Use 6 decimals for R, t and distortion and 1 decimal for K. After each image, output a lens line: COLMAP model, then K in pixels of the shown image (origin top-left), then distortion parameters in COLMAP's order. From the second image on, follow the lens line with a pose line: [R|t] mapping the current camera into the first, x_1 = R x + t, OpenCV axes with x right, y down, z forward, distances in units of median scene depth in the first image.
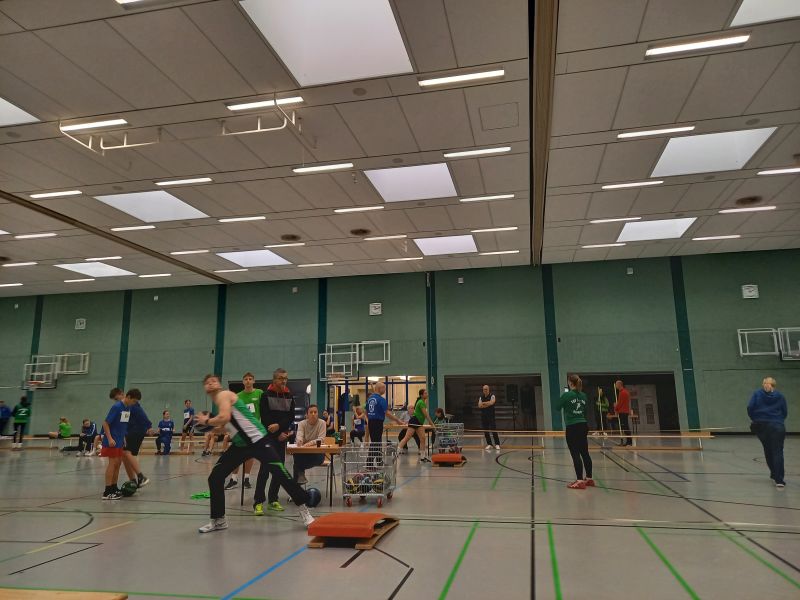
lens RADIAL K [[580.3, 0, 400.0], [0, 580.3, 300.0], [0, 0, 1]] dist [0.064416, -0.058984]
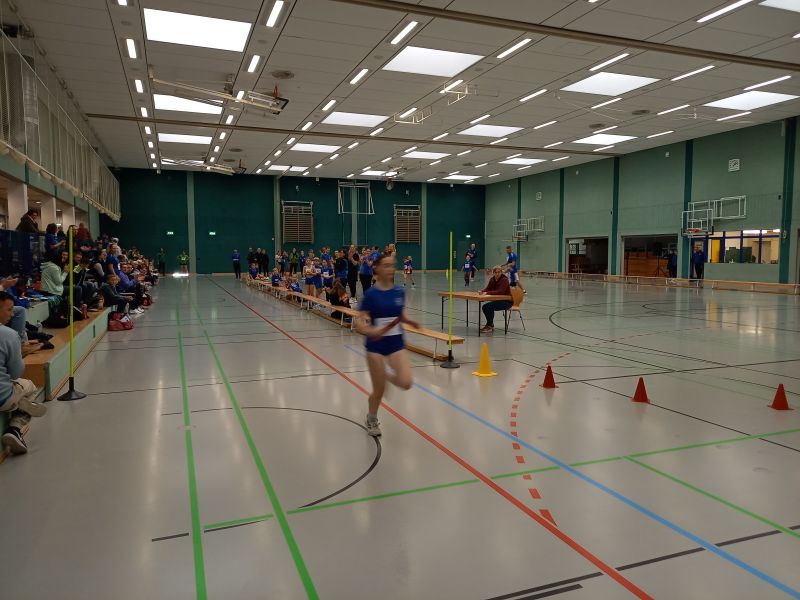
lens RADIAL K [[582.8, 0, 400.6], [0, 582.8, 293.3], [0, 0, 1]] dist [0.060756, -0.057601]
pose [[0.546208, 0.073545, -0.834415, 0.530460], [0.136427, 0.975027, 0.175243, -0.027554], [0.826465, -0.209555, 0.522534, -0.077094]]
